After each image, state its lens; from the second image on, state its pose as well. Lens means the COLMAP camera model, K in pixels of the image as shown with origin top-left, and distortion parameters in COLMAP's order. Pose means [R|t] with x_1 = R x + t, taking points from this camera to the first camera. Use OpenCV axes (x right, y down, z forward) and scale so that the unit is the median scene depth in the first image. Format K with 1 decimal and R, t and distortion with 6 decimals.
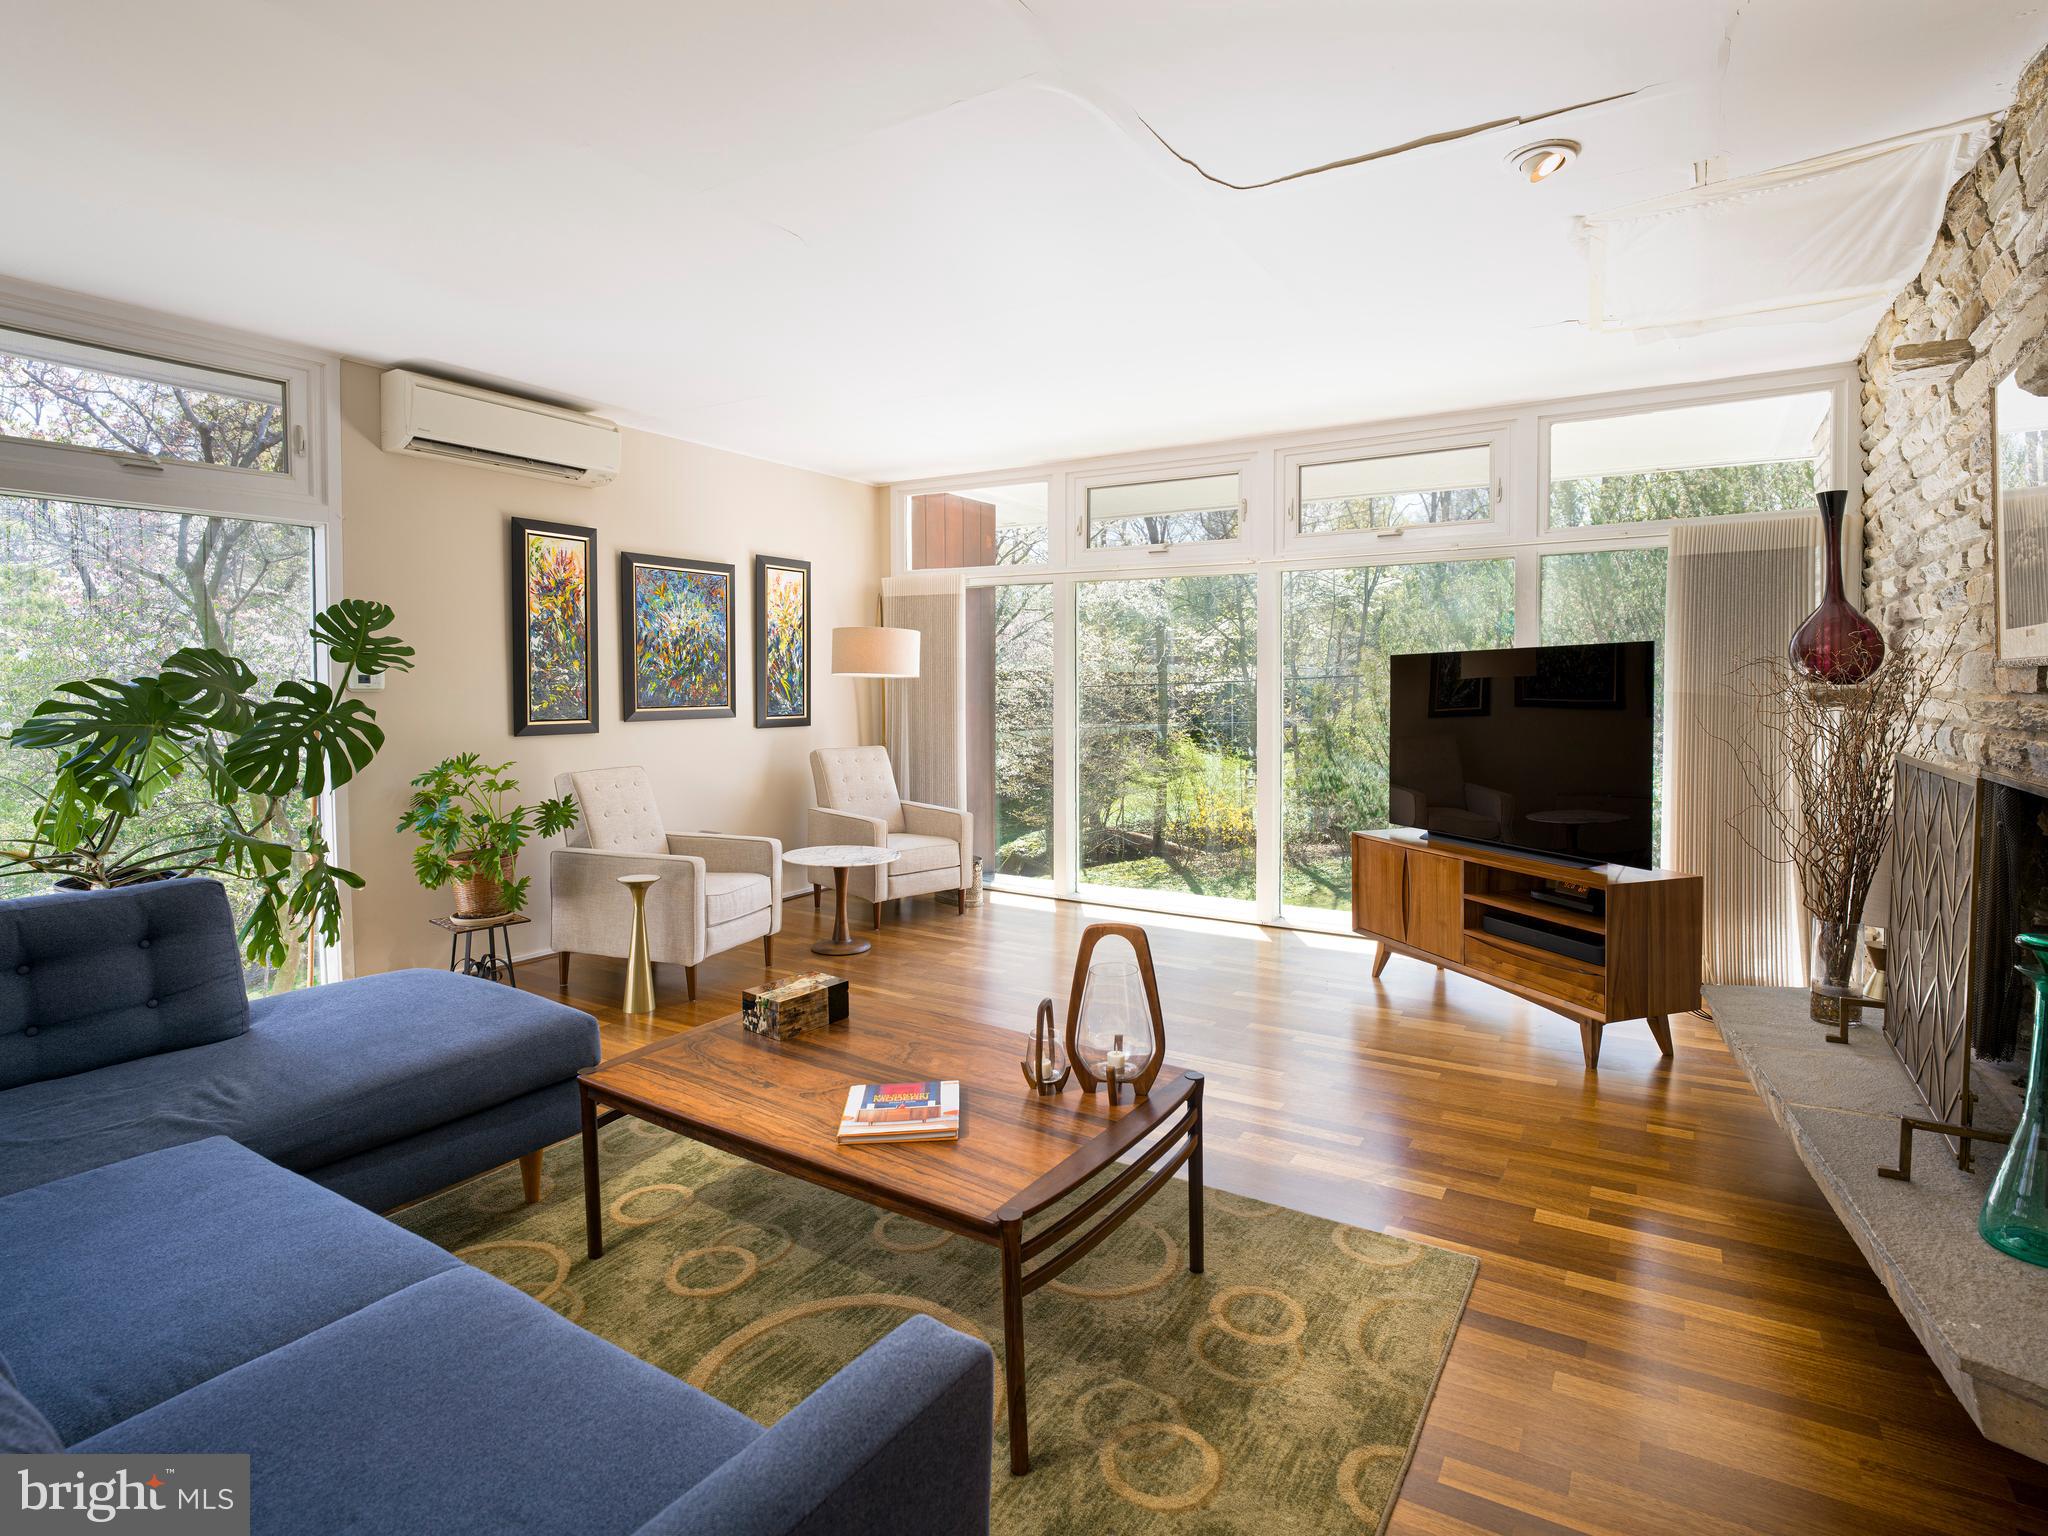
lens RADIAL K [[1053.3, 0, 1029.5], [0, 1053.3, 719.7], [0, 0, 1]] dist [-0.002672, -0.000905]
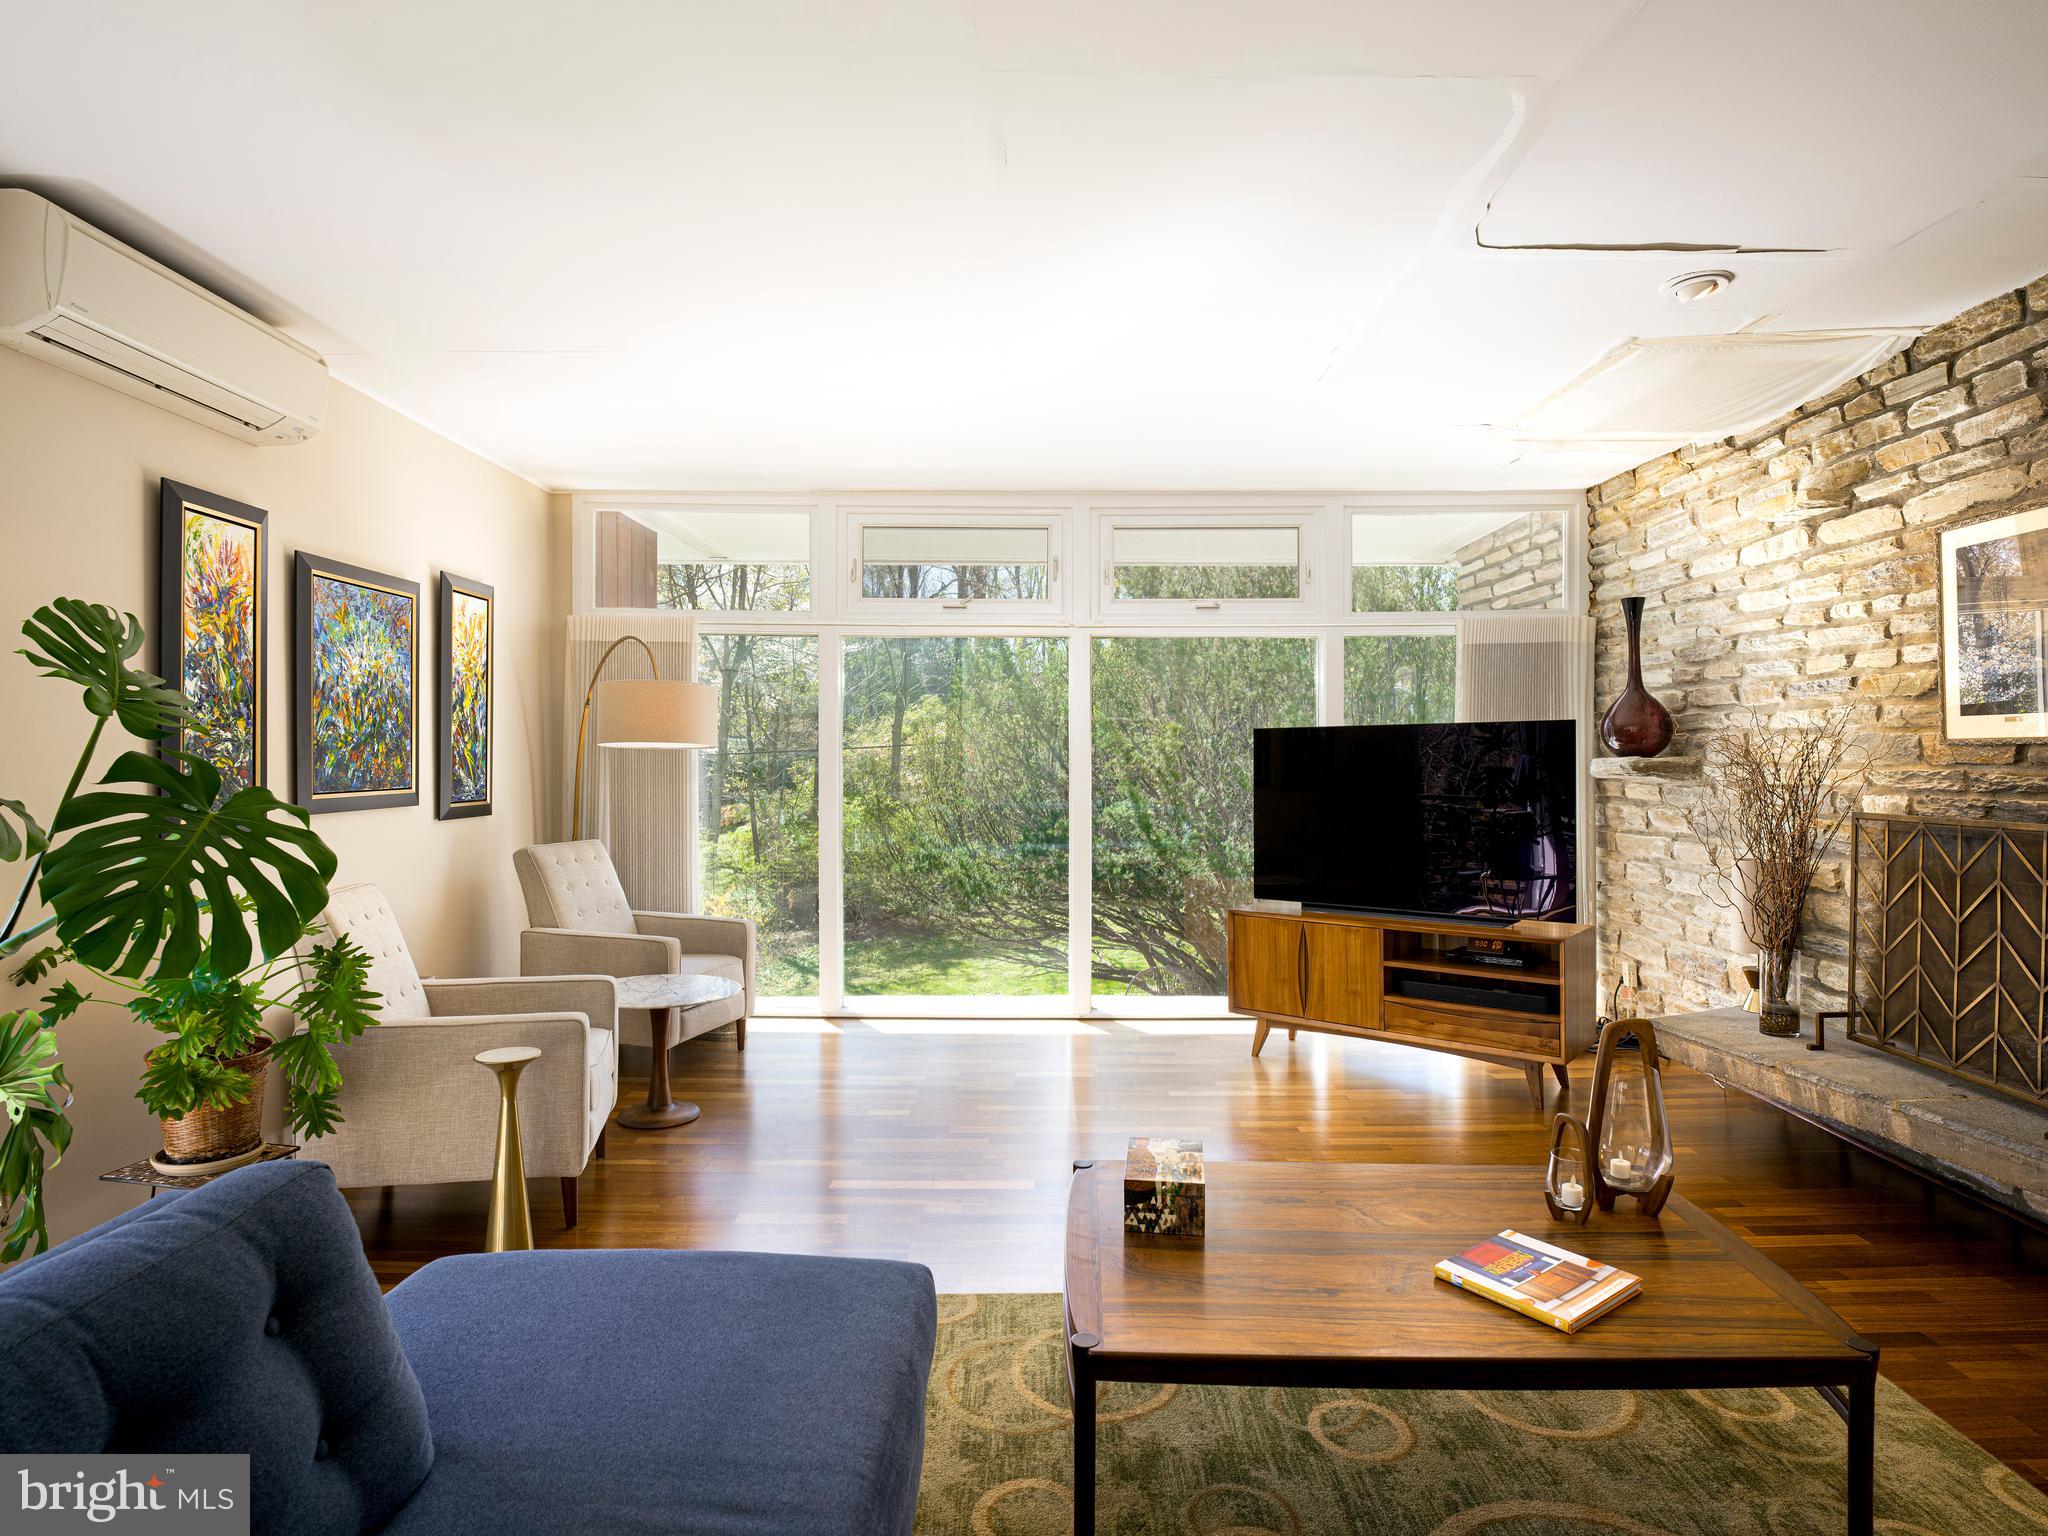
lens RADIAL K [[1149.4, 0, 1024.0], [0, 1149.4, 768.0], [0, 0, 1]] dist [-0.007367, -0.002447]
pose [[0.851815, -0.004763, 0.523822, -0.399002], [0.016820, 0.999692, -0.018262, -0.007449], [-0.523573, 0.024366, 0.851632, 0.188230]]
